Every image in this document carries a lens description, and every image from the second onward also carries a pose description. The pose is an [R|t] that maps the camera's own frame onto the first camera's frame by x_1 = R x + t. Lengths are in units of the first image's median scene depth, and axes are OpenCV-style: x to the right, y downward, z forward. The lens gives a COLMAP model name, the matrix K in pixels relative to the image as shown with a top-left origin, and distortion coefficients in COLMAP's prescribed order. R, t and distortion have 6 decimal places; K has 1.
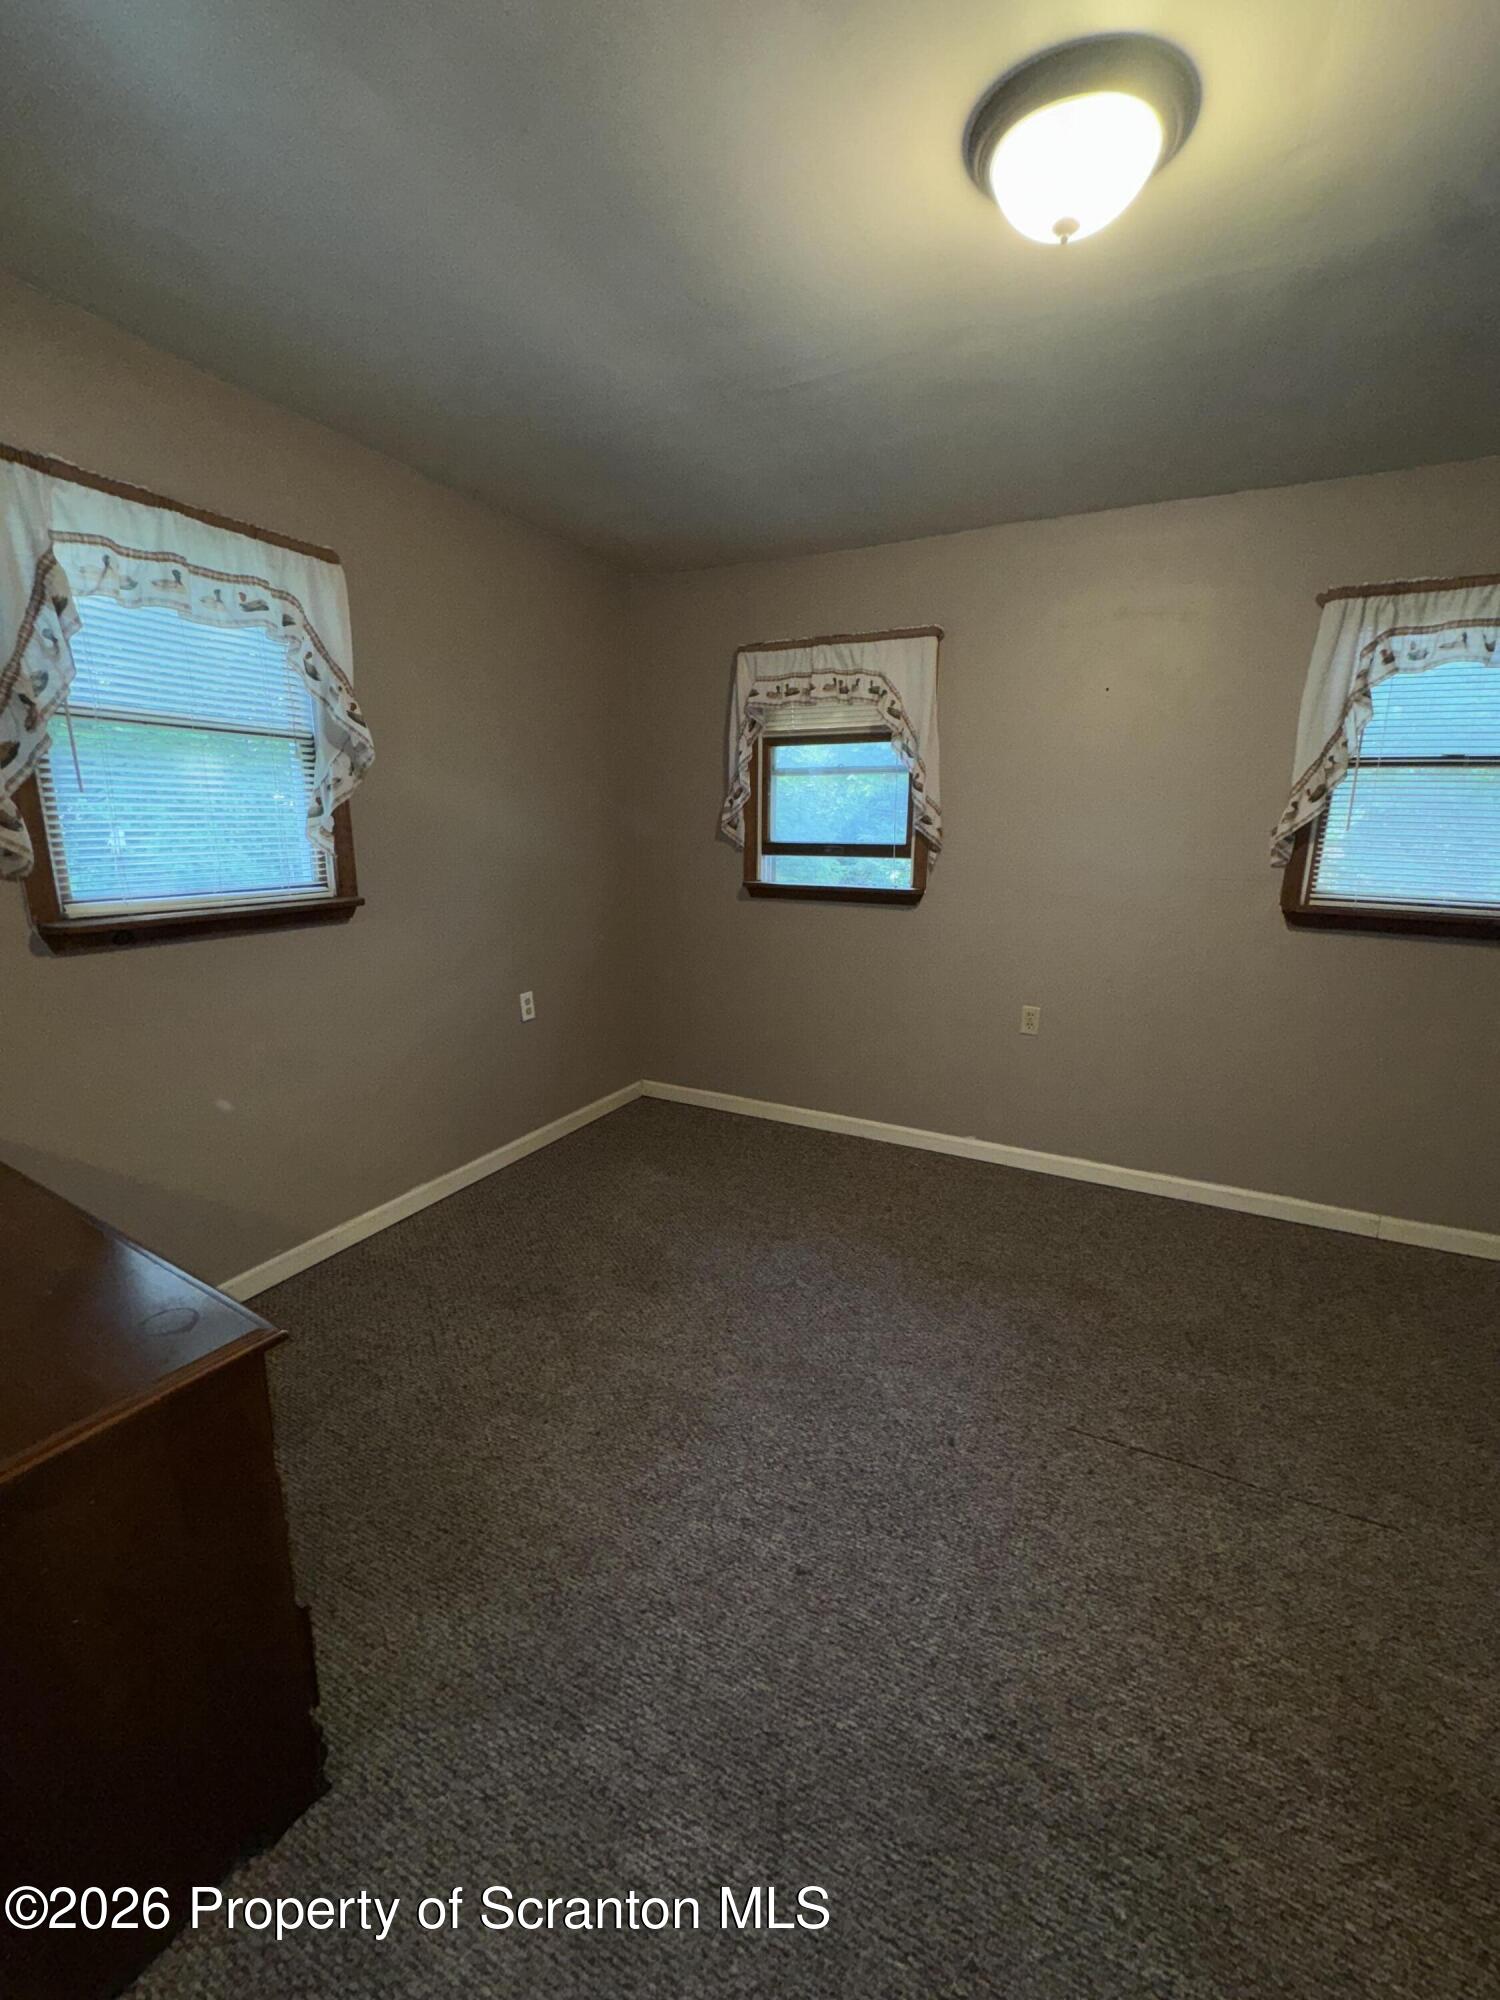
lens RADIAL K [[799.0, 0, 757.3], [0, 799.0, 994.6], [0, 0, 1]] dist [-0.004250, 0.000468]
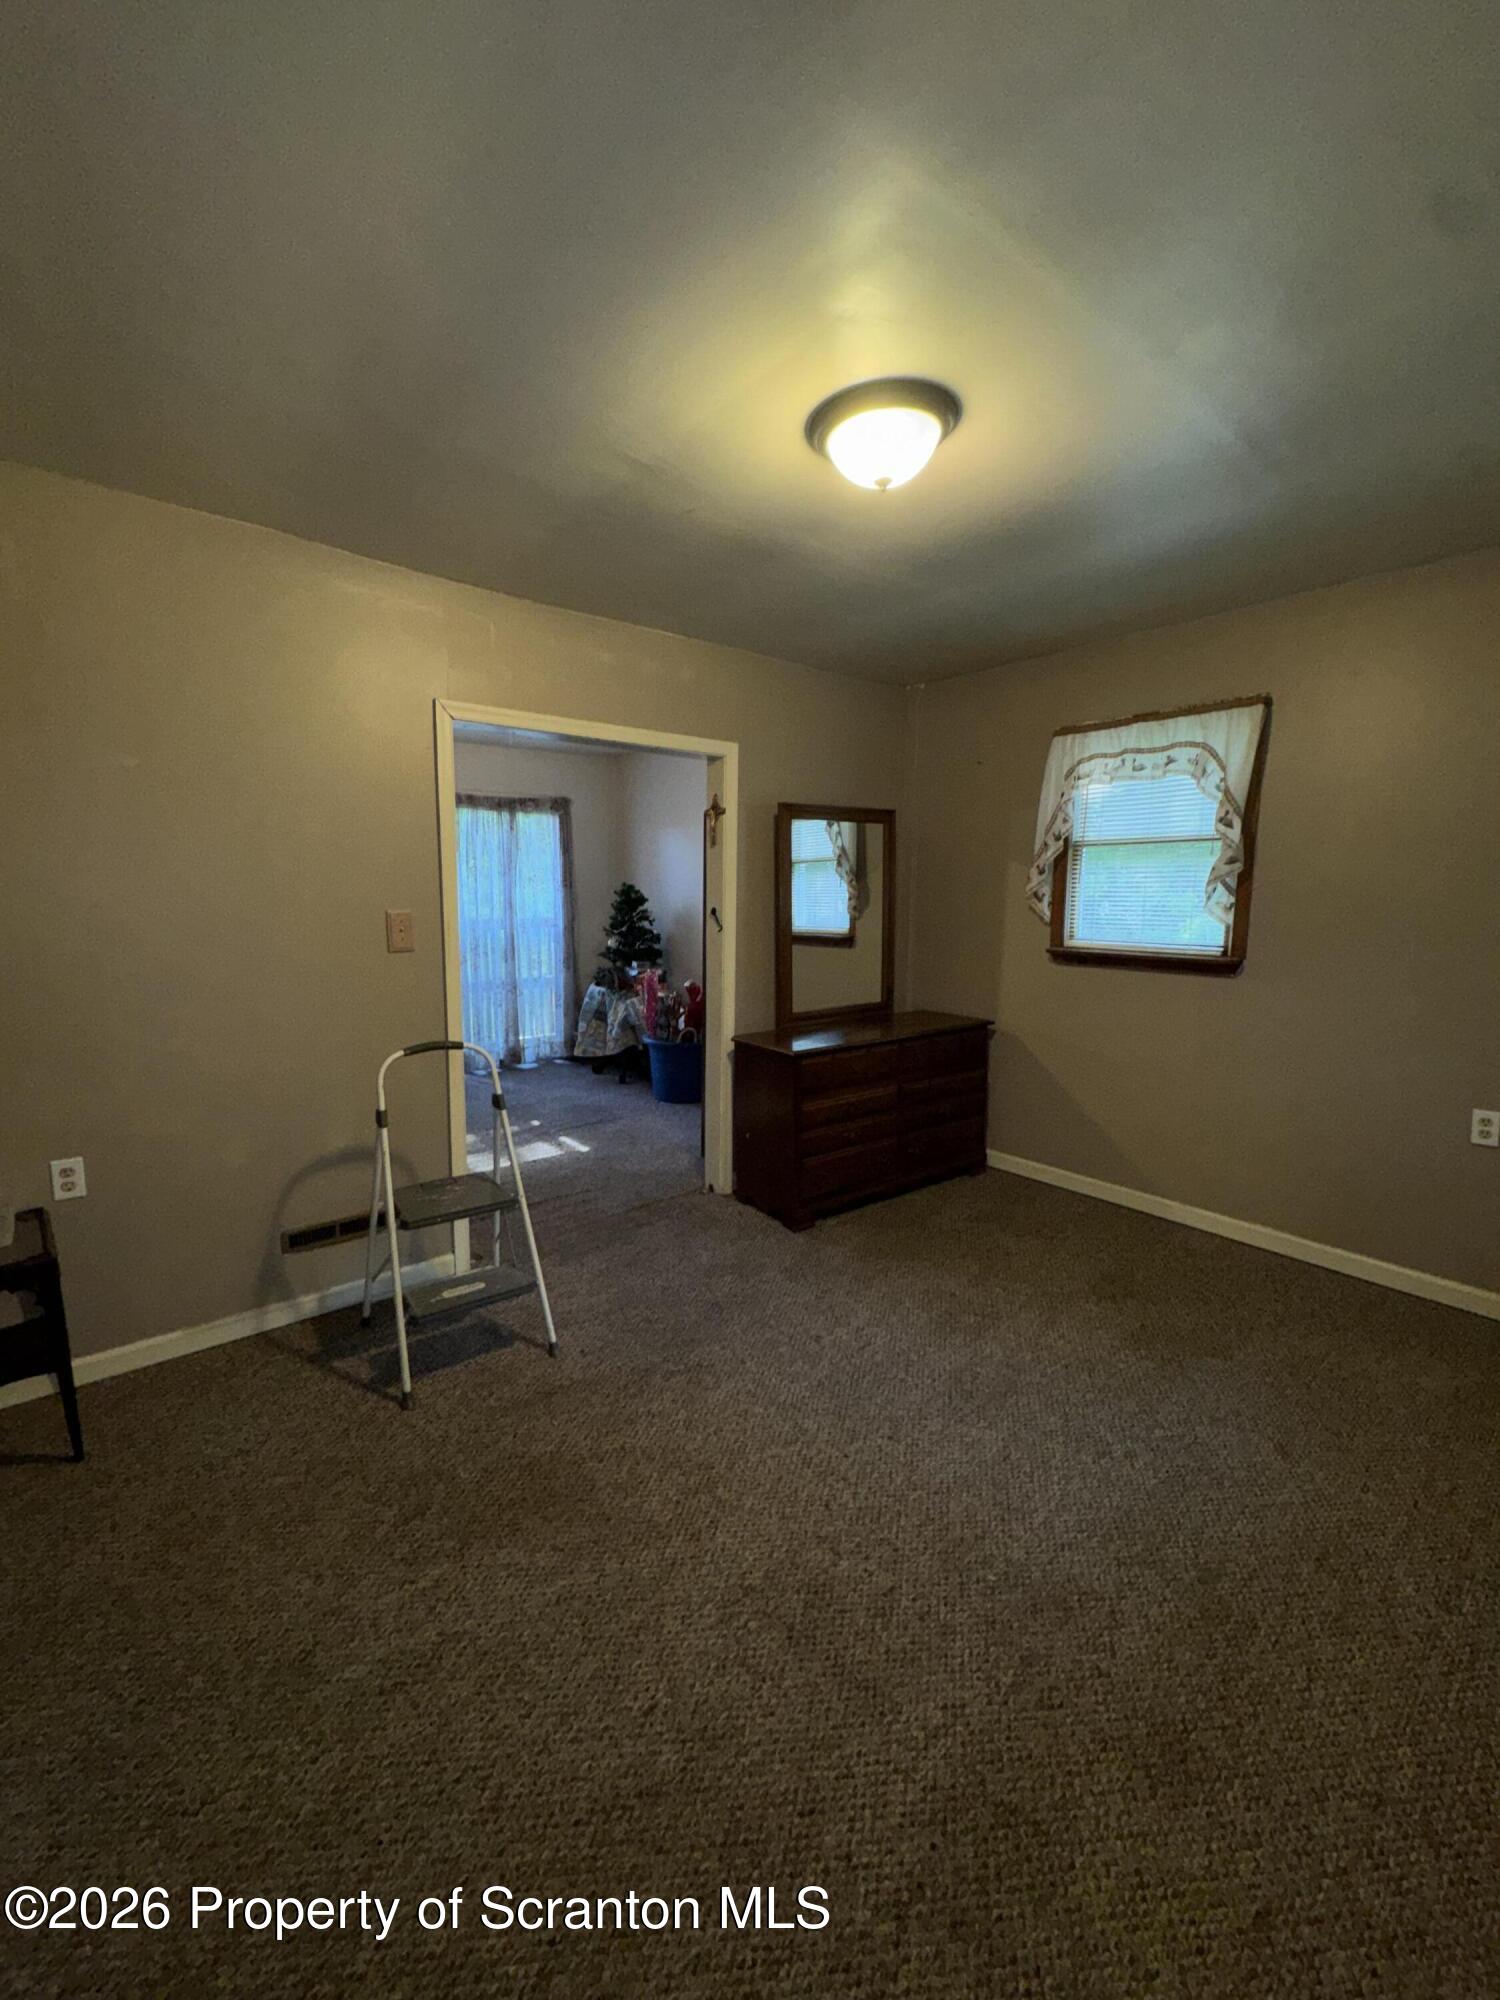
lens RADIAL K [[799.0, 0, 752.8], [0, 799.0, 997.4], [0, 0, 1]] dist [-0.004250, 0.000468]
pose [[-0.404245, 0.111906, -0.907779, 1.221739], [-0.199485, 0.957808, 0.206906, -0.222170], [0.892632, 0.264729, -0.364866, 1.021712]]
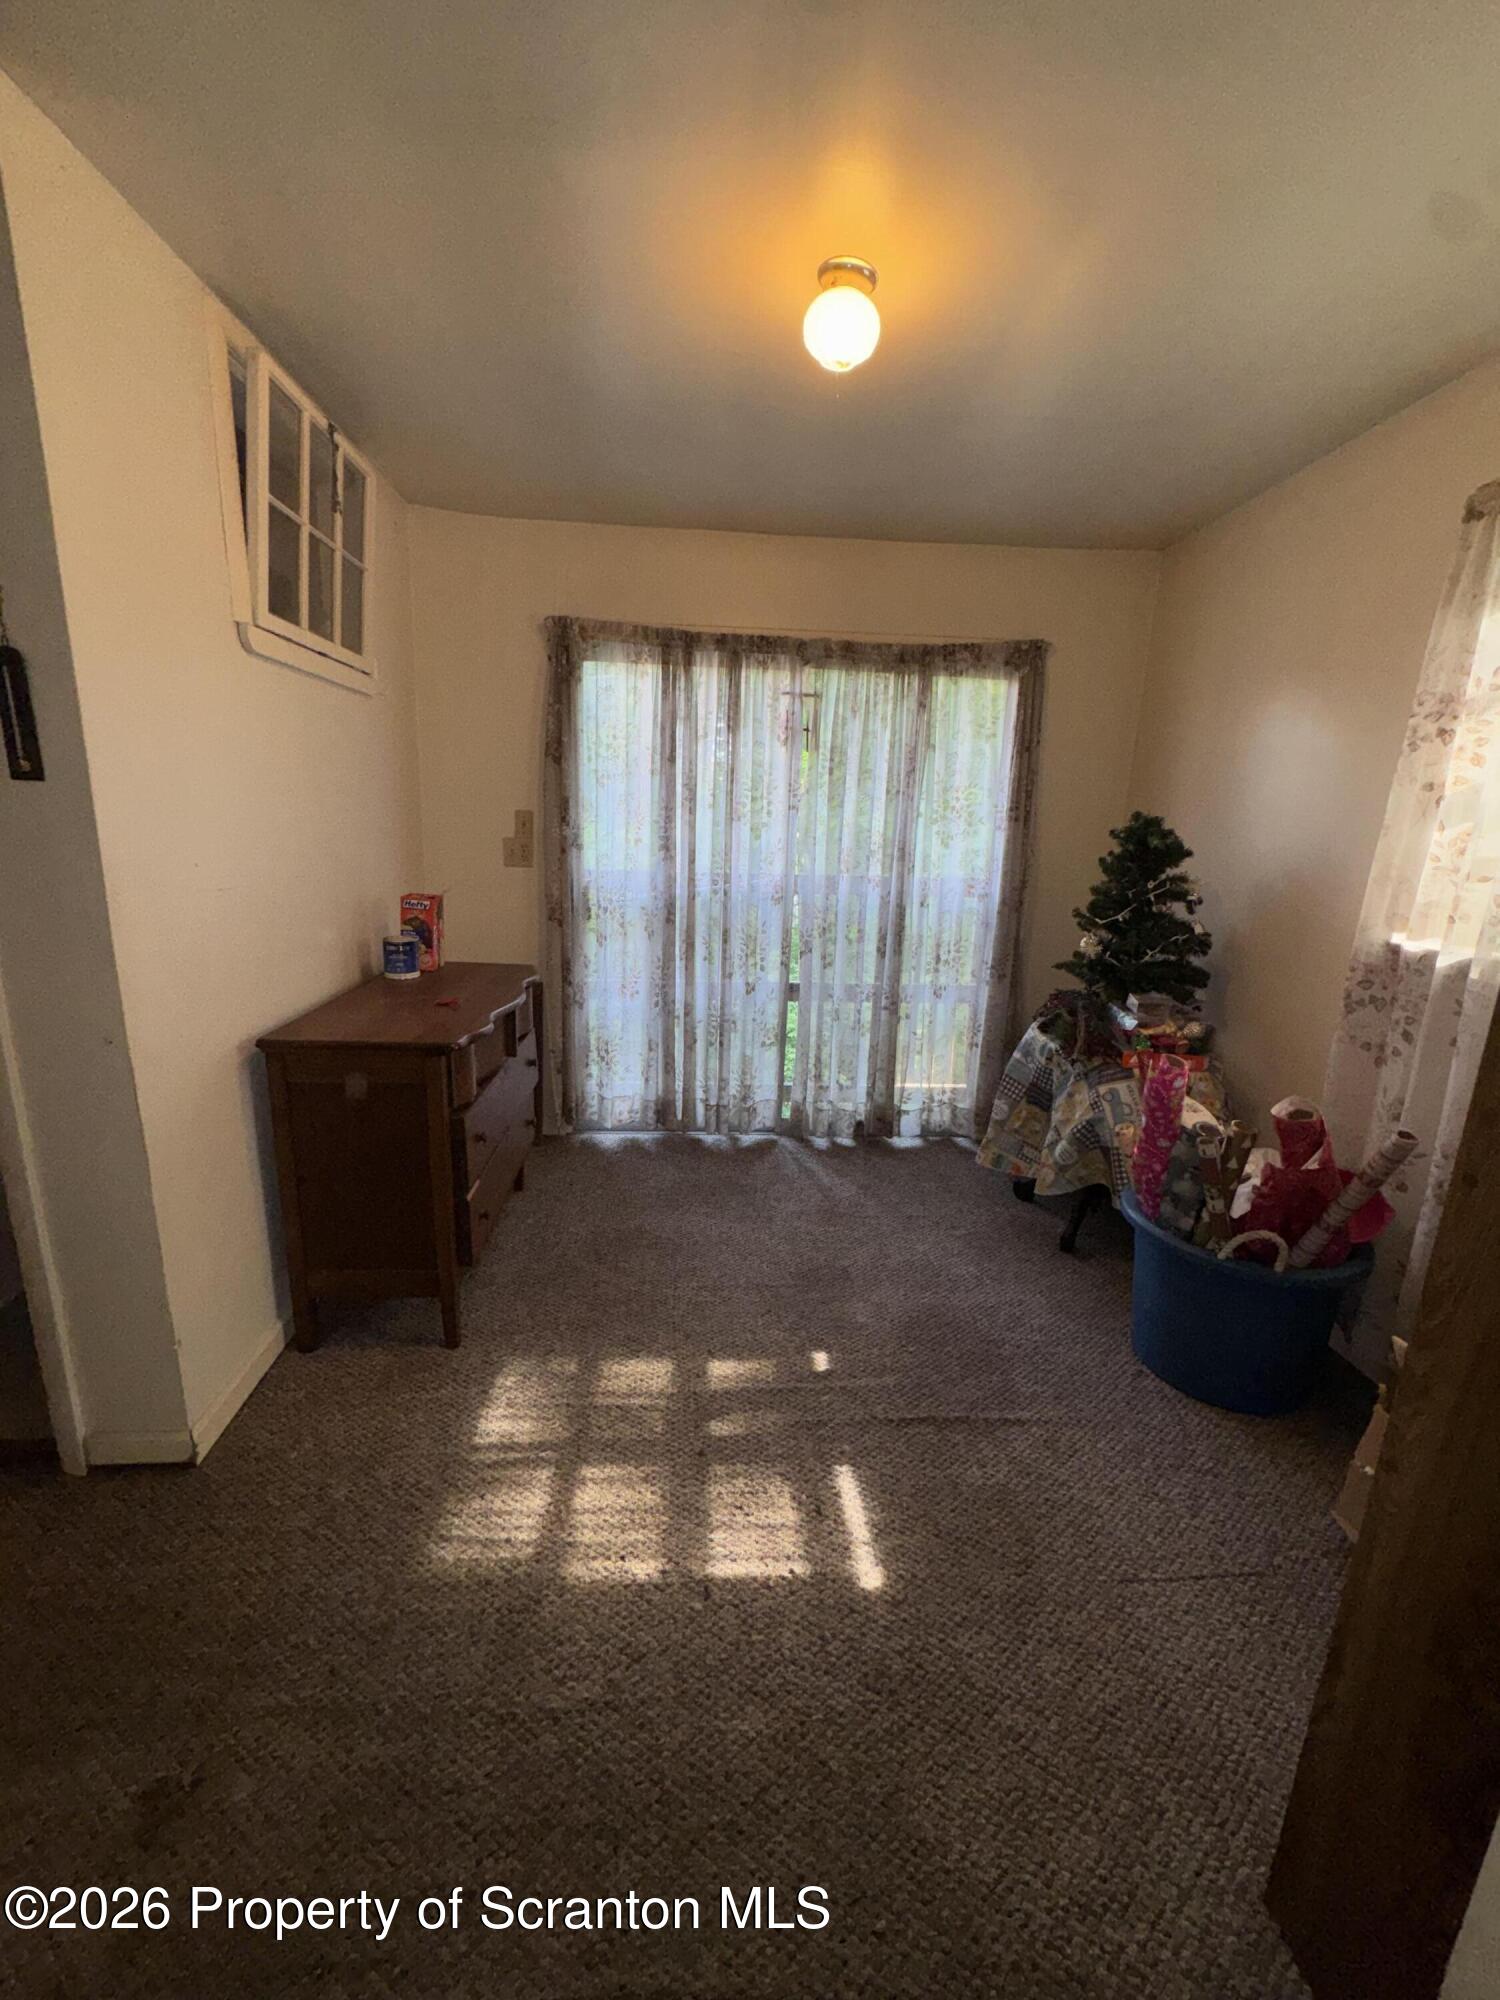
lens RADIAL K [[799.0, 0, 746.4], [0, 799.0, 995.9], [0, 0, 1]] dist [-0.004250, 0.000468]
pose [[-0.865636, 0.071962, -0.495475, -0.149859], [-0.140381, 0.915036, 0.378157, -0.043668], [0.480590, 0.396902, -0.781986, 0.206348]]
